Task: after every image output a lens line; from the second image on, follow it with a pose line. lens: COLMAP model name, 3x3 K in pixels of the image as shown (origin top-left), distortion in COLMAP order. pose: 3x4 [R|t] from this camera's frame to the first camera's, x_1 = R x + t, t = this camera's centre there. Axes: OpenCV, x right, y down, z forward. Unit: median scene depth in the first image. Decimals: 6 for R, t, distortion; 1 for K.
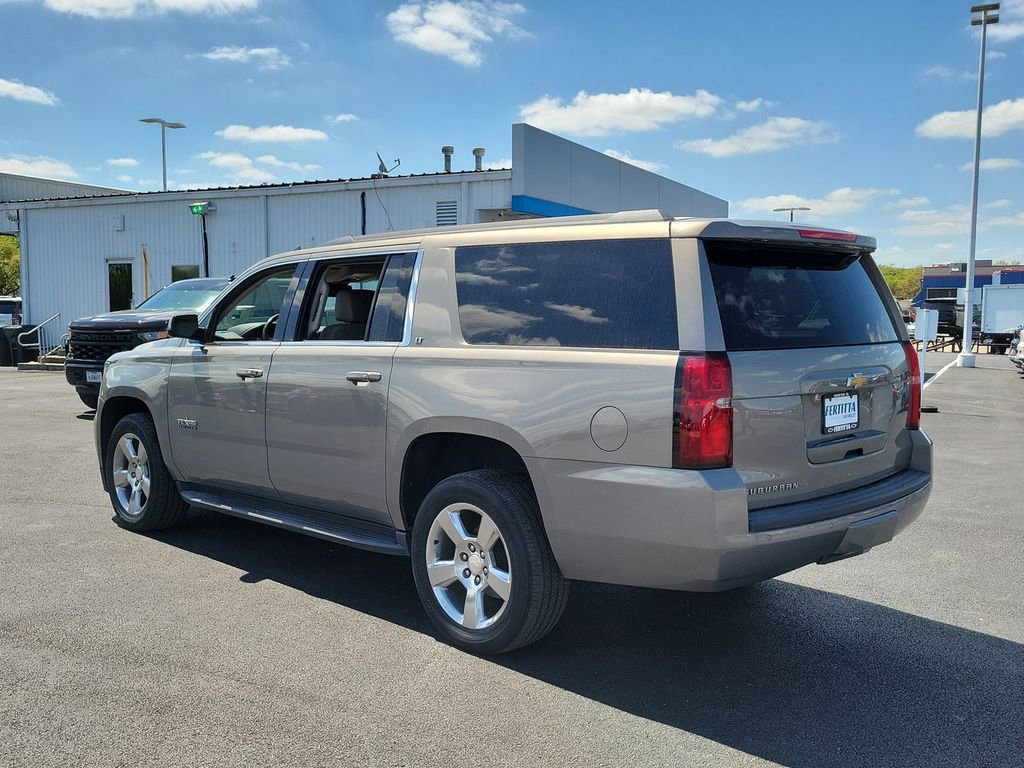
lens RADIAL K [[1043.1, 0, 512.0], [0, 1043.1, 384.0], [0, 0, 1]] dist [-0.001763, -0.012208]
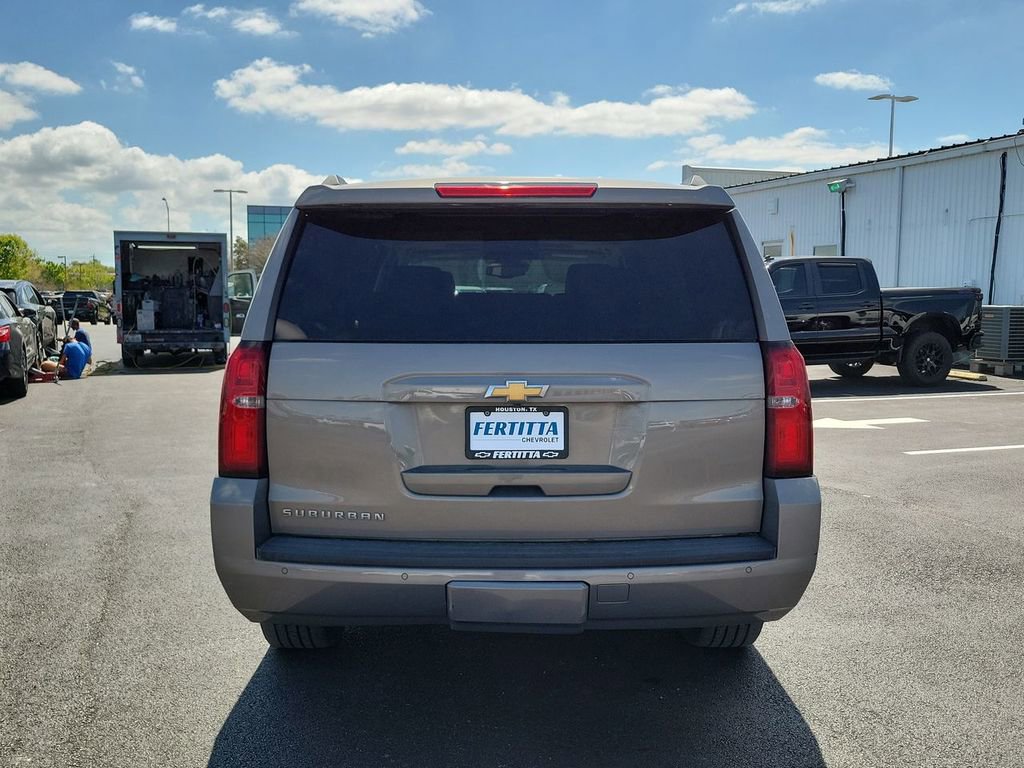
lens RADIAL K [[1014.9, 0, 499.3], [0, 1014.9, 389.8], [0, 0, 1]] dist [0.045587, 0.012043]
pose [[0.690945, 0.070890, -0.719423, 0.182287], [-0.052135, 0.997475, 0.048217, -0.008248], [0.721025, 0.004192, 0.692897, 0.110487]]
